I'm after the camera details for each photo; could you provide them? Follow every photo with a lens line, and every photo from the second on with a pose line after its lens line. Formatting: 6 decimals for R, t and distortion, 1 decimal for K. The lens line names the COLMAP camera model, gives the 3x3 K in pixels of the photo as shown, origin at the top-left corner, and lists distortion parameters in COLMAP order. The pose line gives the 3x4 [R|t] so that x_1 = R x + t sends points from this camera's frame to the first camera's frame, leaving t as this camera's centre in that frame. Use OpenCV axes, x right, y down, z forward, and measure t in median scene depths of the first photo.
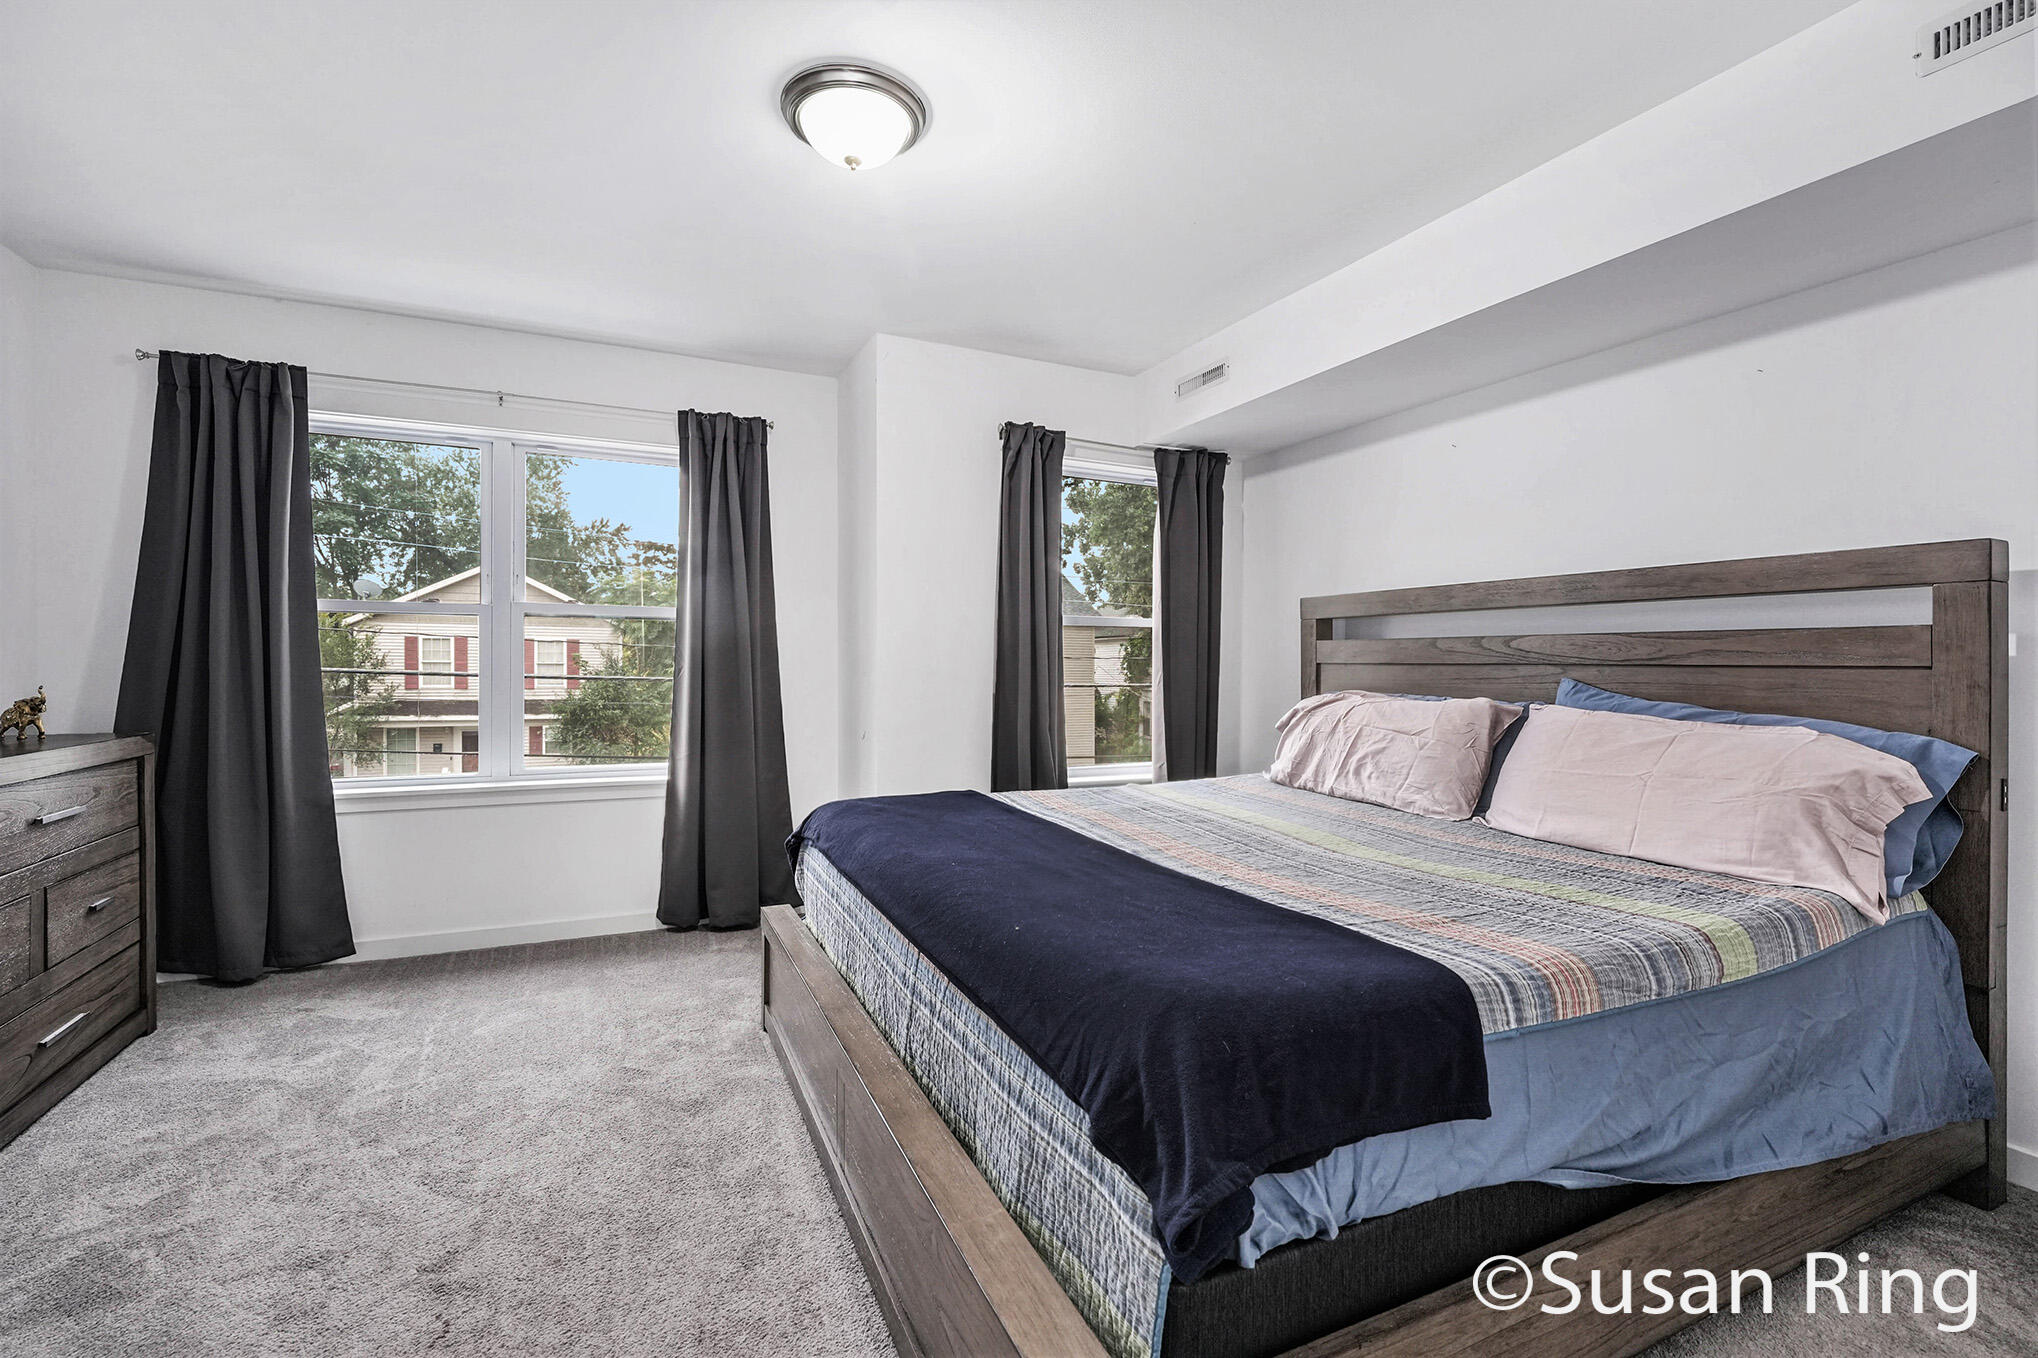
lens RADIAL K [[895.8, 0, 1020.6], [0, 895.8, 664.5], [0, 0, 1]] dist [-0.001163, -0.000110]
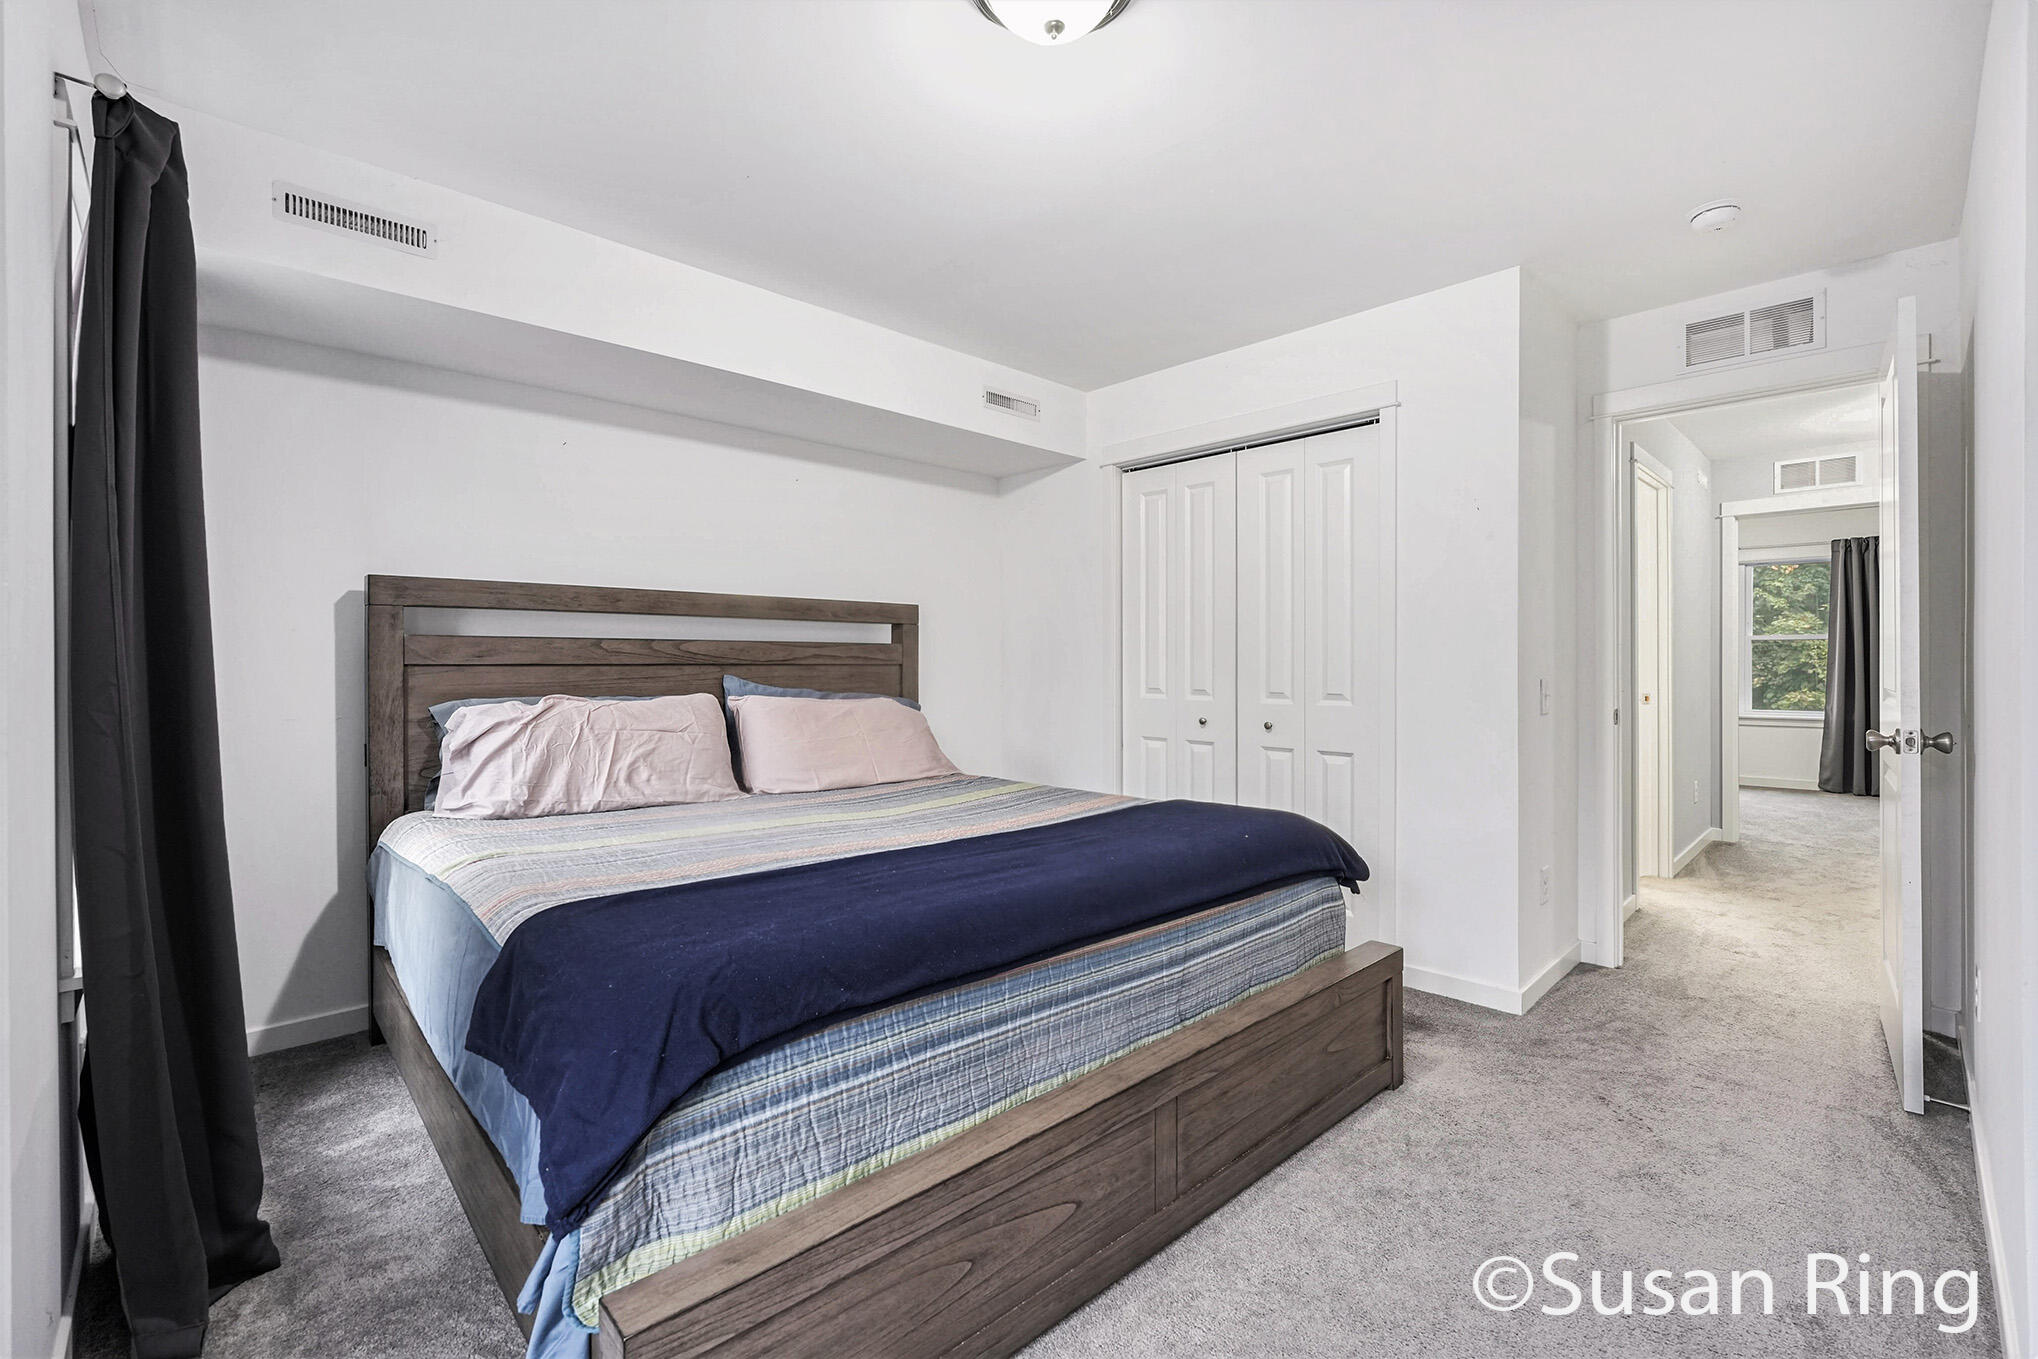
lens RADIAL K [[895.8, 0, 1020.6], [0, 895.8, 665.0], [0, 0, 1]] dist [-0.001163, -0.000110]
pose [[-0.302457, -0.004660, 0.953152, -0.686130], [0.003816, 0.999974, 0.006100, -0.004904], [-0.953155, 0.005482, -0.302431, 0.927801]]
